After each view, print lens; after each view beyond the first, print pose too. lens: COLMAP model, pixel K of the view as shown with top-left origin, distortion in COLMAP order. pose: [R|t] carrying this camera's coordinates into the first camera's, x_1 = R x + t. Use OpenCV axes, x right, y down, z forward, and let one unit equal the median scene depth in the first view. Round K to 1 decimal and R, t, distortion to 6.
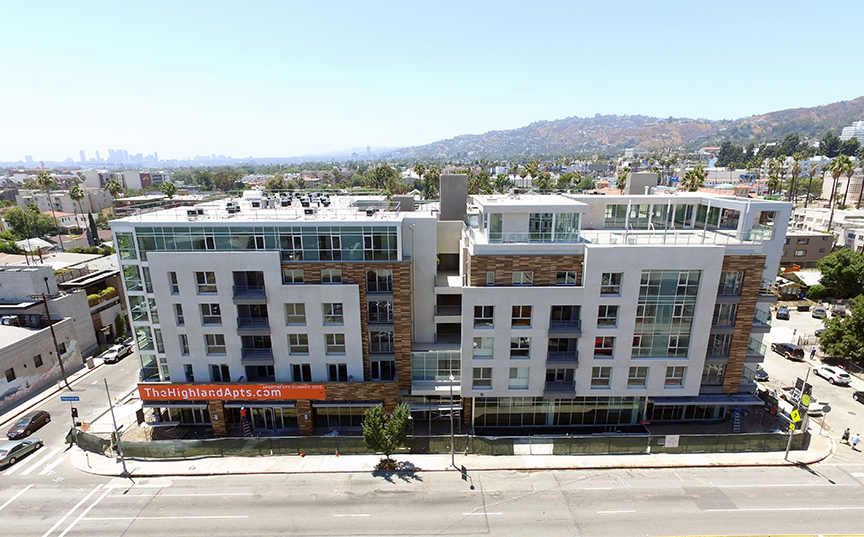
lens RADIAL K [[495.9, 0, 453.1], [0, 495.9, 316.9], [0, 0, 1]] dist [0.018536, -0.000706]
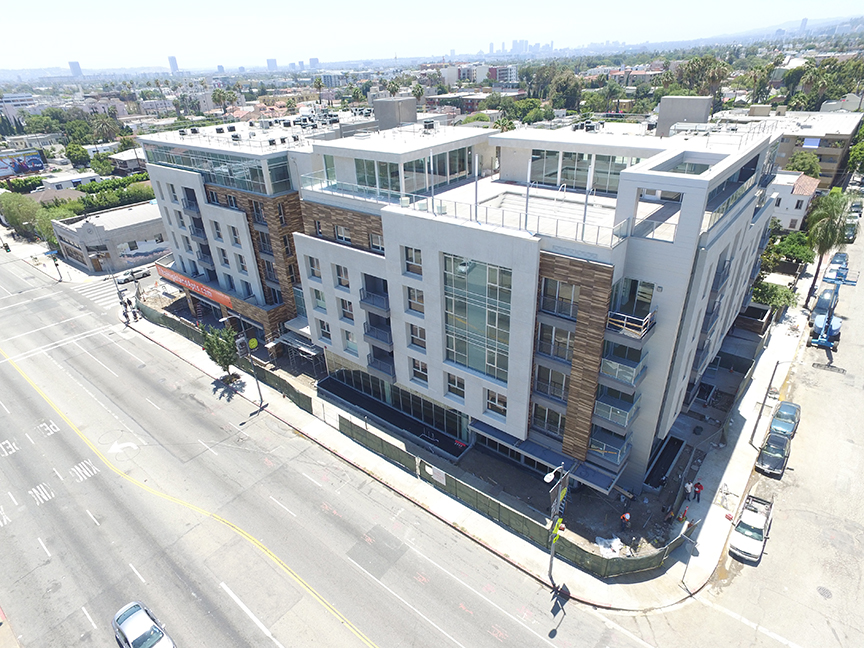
lens RADIAL K [[500.4, 0, 433.2], [0, 500.4, 324.5], [0, 0, 1]] dist [0.006208, 0.000329]
pose [[0.763511, 0.278851, -0.582489, 0.809638], [-0.155597, 0.954833, 0.253149, -0.172612], [0.626770, -0.102648, 0.772413, 0.402691]]
